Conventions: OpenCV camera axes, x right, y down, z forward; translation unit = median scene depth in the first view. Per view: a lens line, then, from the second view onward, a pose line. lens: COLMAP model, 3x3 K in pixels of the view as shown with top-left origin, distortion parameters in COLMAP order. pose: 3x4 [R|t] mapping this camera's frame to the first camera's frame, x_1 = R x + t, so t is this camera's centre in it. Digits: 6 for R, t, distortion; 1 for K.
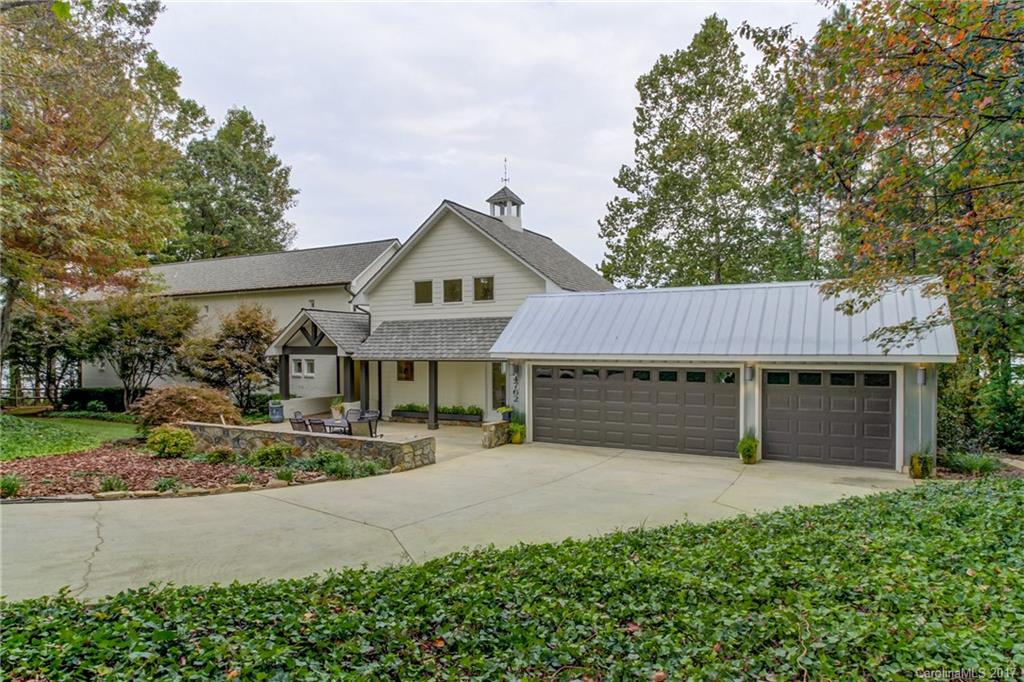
lens RADIAL K [[617.7, 0, 512.3], [0, 617.7, 355.0], [0, 0, 1]] dist [-0.017035, 0.001345]
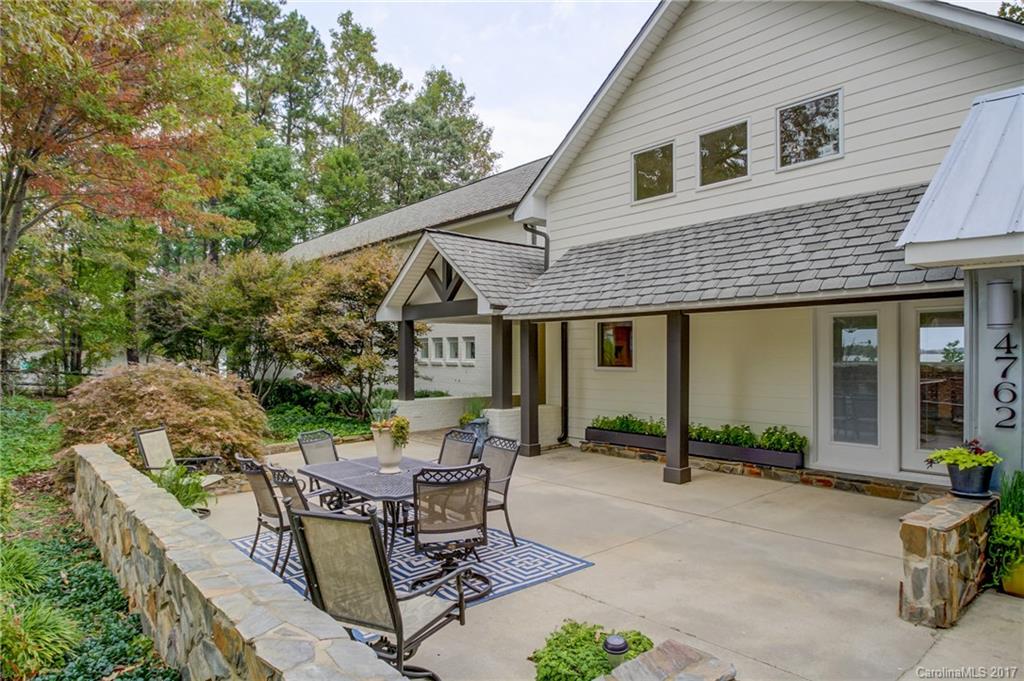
lens RADIAL K [[617.7, 0, 512.3], [0, 617.7, 354.5], [0, 0, 1]] dist [-0.017035, 0.001345]
pose [[0.935591, 0.000760, -0.353085, -0.075655], [-0.002278, 0.999990, -0.003884, 0.033301], [0.353078, 0.004438, 0.935583, 0.505862]]
